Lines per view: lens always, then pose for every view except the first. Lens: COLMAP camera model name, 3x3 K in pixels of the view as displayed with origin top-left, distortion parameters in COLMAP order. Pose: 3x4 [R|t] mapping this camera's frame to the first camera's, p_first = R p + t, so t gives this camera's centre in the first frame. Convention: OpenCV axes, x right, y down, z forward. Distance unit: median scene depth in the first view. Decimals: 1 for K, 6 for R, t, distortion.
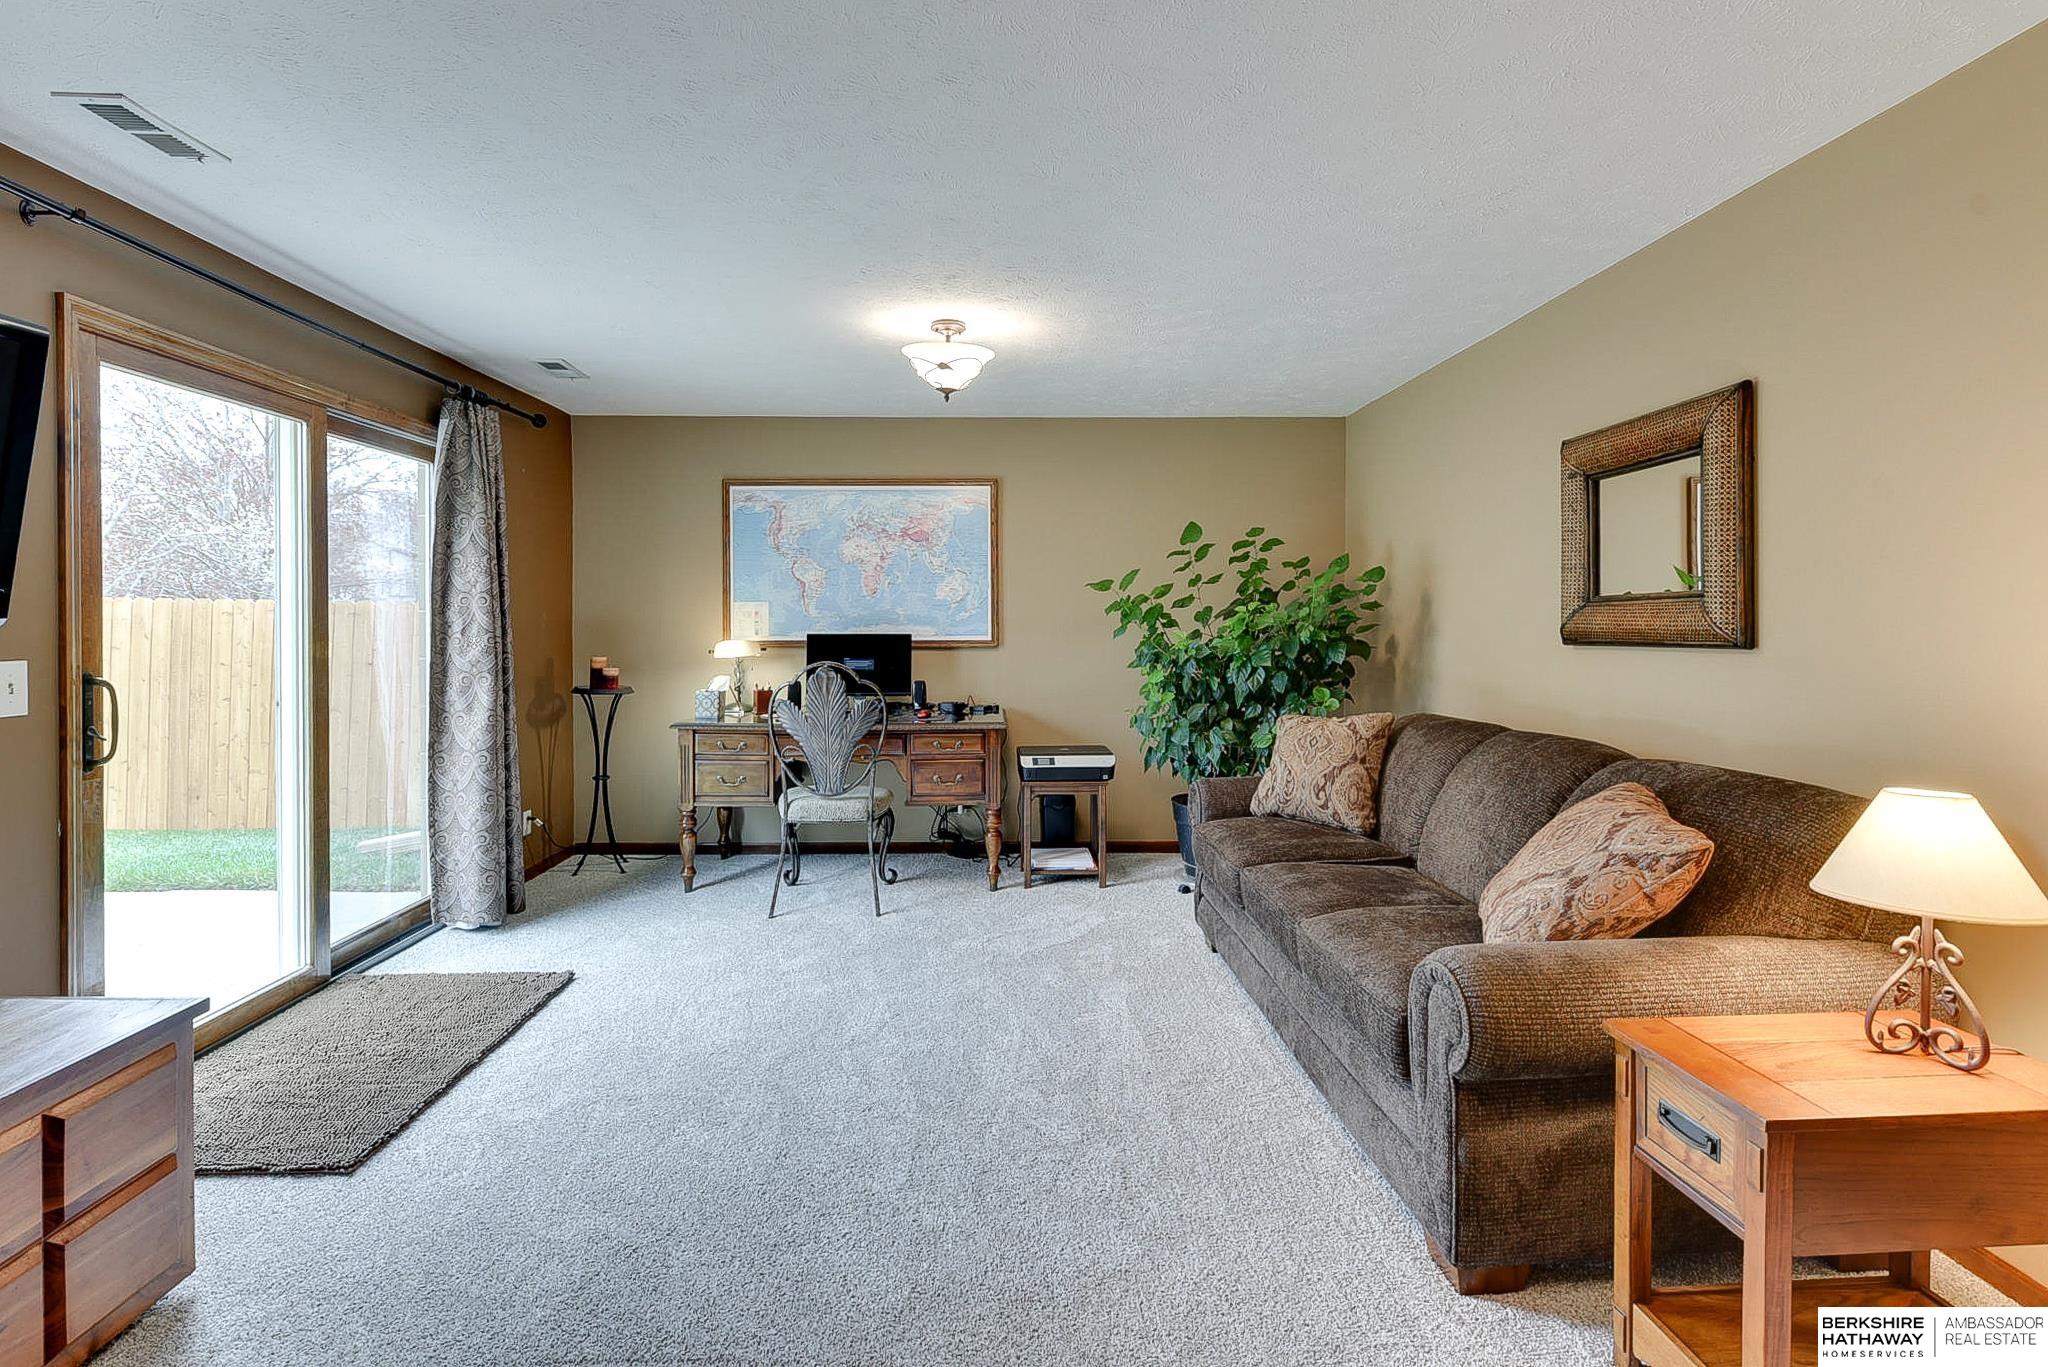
lens RADIAL K [[947.4, 0, 1021.2], [0, 947.4, 648.5], [0, 0, 1]] dist [0.004011, -0.003719]
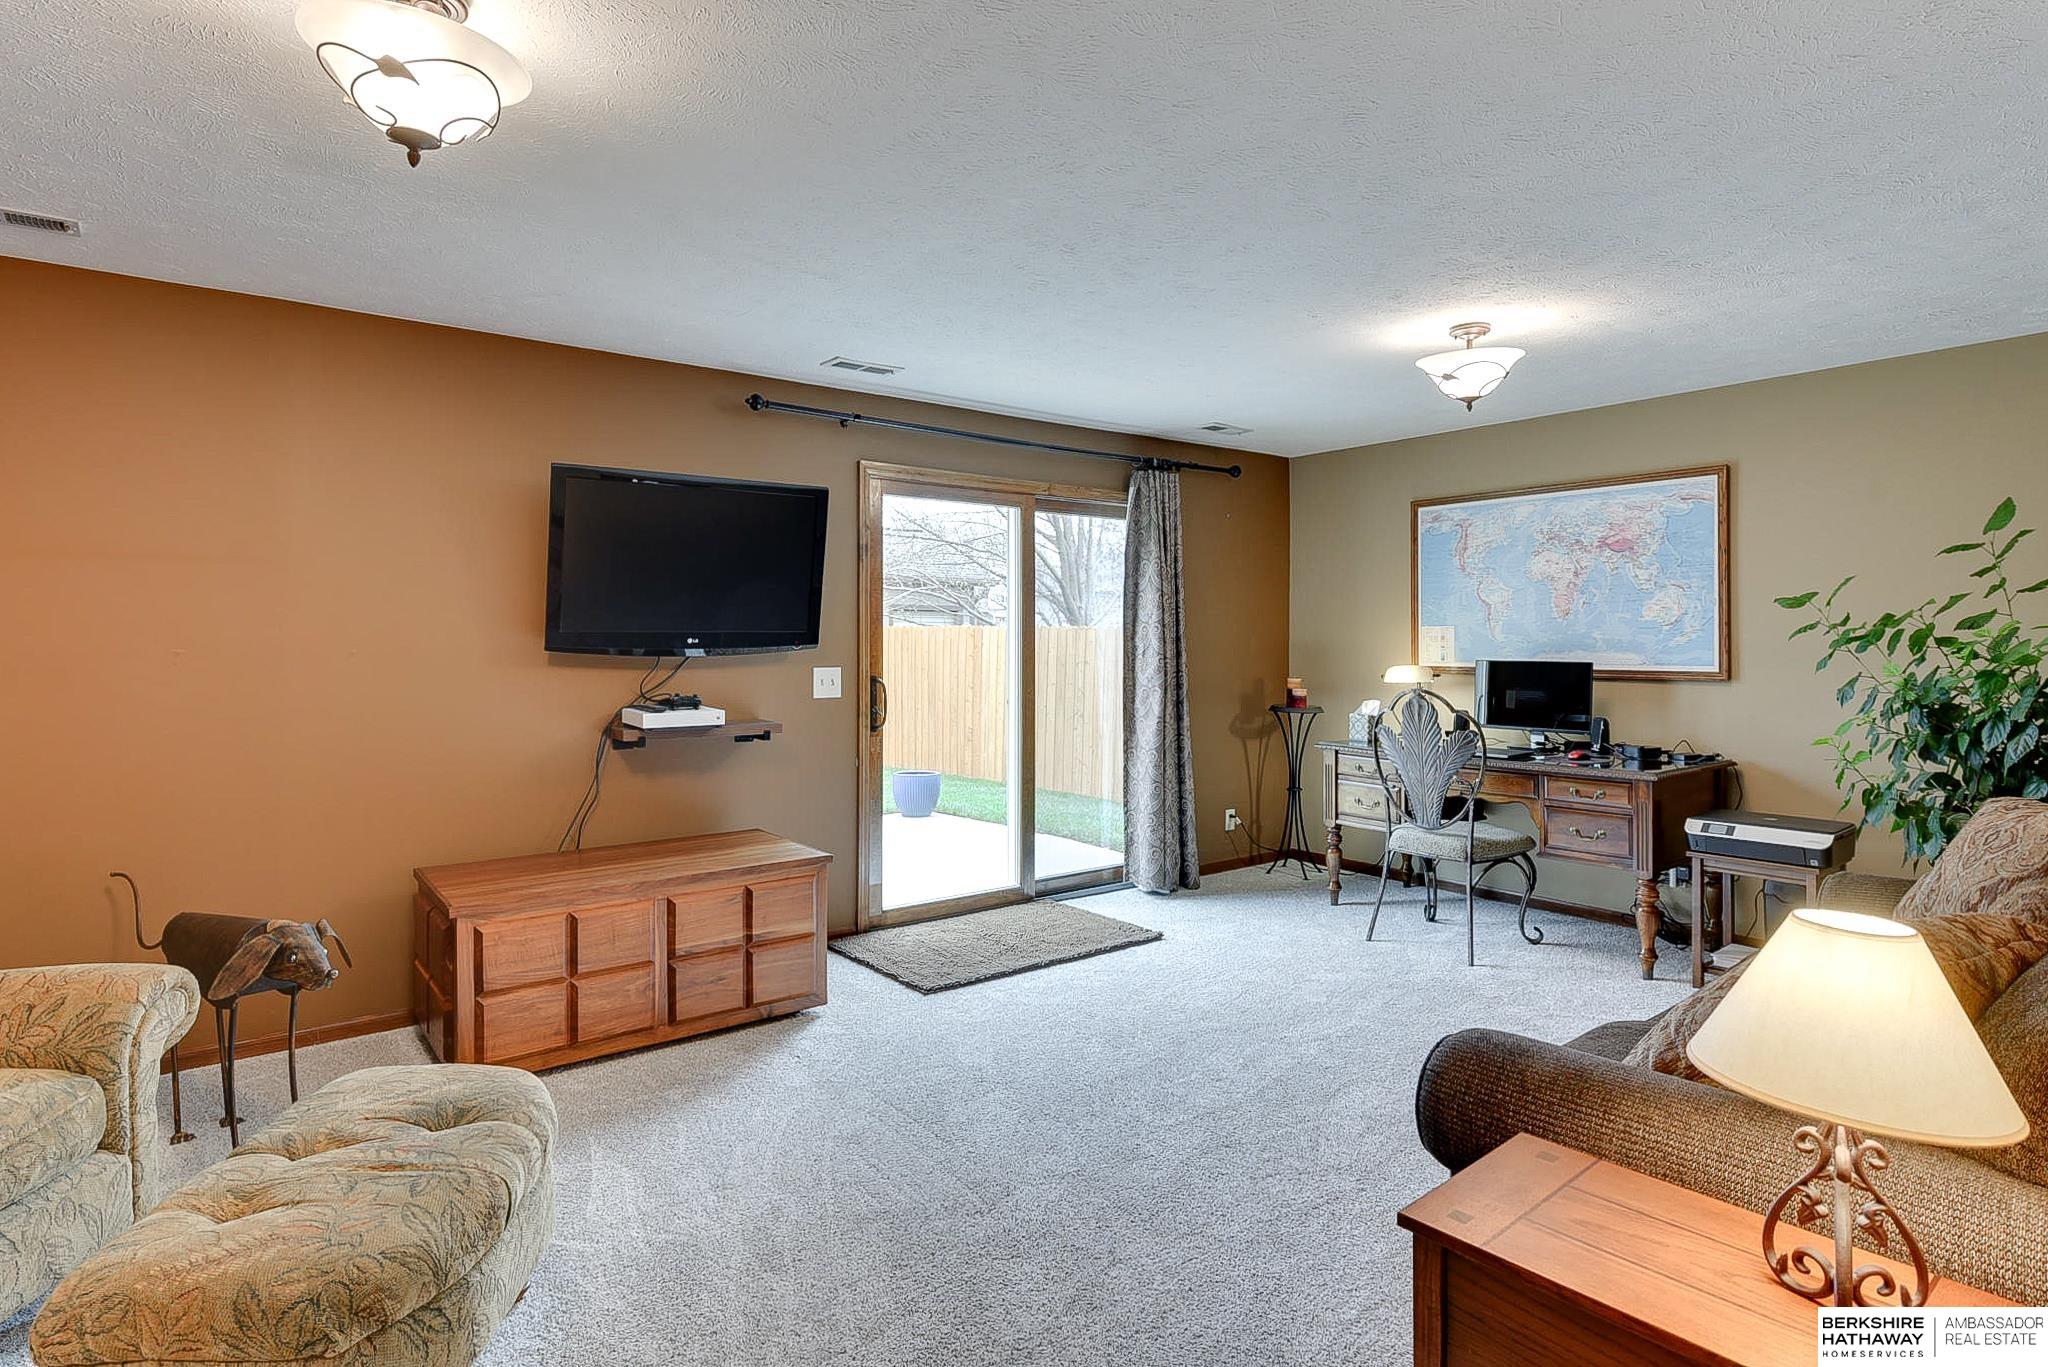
lens RADIAL K [[1046.7, 0, 1028.9], [0, 1046.7, 675.0], [0, 0, 1]] dist [0.000465, -0.000240]
pose [[0.609793, 0.027213, -0.792094, 0.401189], [-0.025452, 0.999567, 0.014746, -0.005989], [0.792152, 0.011168, 0.610222, 0.031560]]
